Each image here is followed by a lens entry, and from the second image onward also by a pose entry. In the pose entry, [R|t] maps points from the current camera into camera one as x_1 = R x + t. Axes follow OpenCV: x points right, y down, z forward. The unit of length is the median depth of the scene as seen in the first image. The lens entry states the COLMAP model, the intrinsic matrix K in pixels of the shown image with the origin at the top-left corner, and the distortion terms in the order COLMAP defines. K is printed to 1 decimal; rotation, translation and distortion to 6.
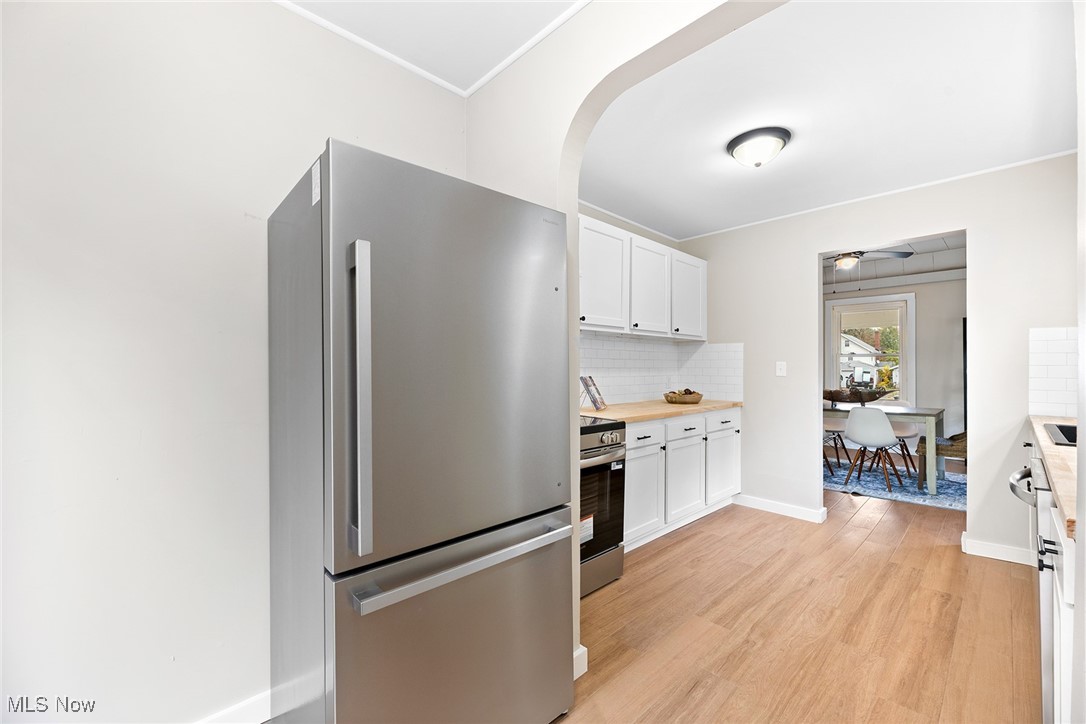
lens RADIAL K [[441.7, 0, 535.3], [0, 441.7, 364.2], [0, 0, 1]] dist [-0.003097, -0.000185]
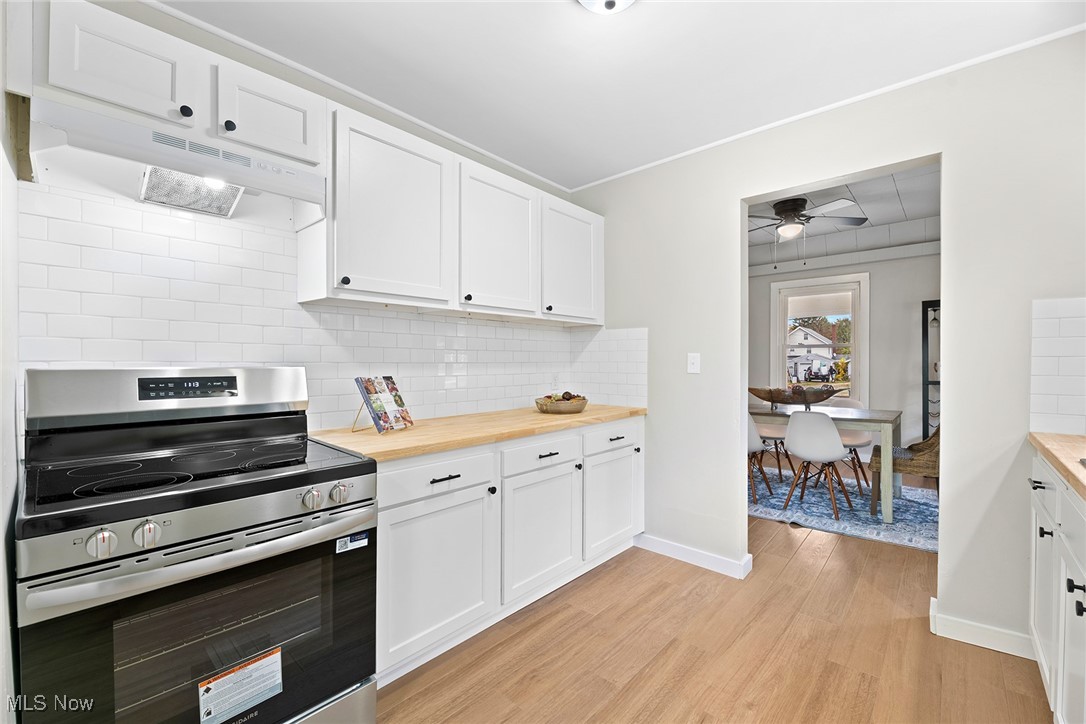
lens RADIAL K [[441.7, 0, 548.8], [0, 441.7, 364.4], [0, 0, 1]] dist [-0.003097, -0.000185]
pose [[0.996558, -0.004646, 0.082771, 0.260935], [0.003472, 0.999891, 0.014324, 0.001630], [-0.082829, -0.013988, 0.996466, 0.300194]]
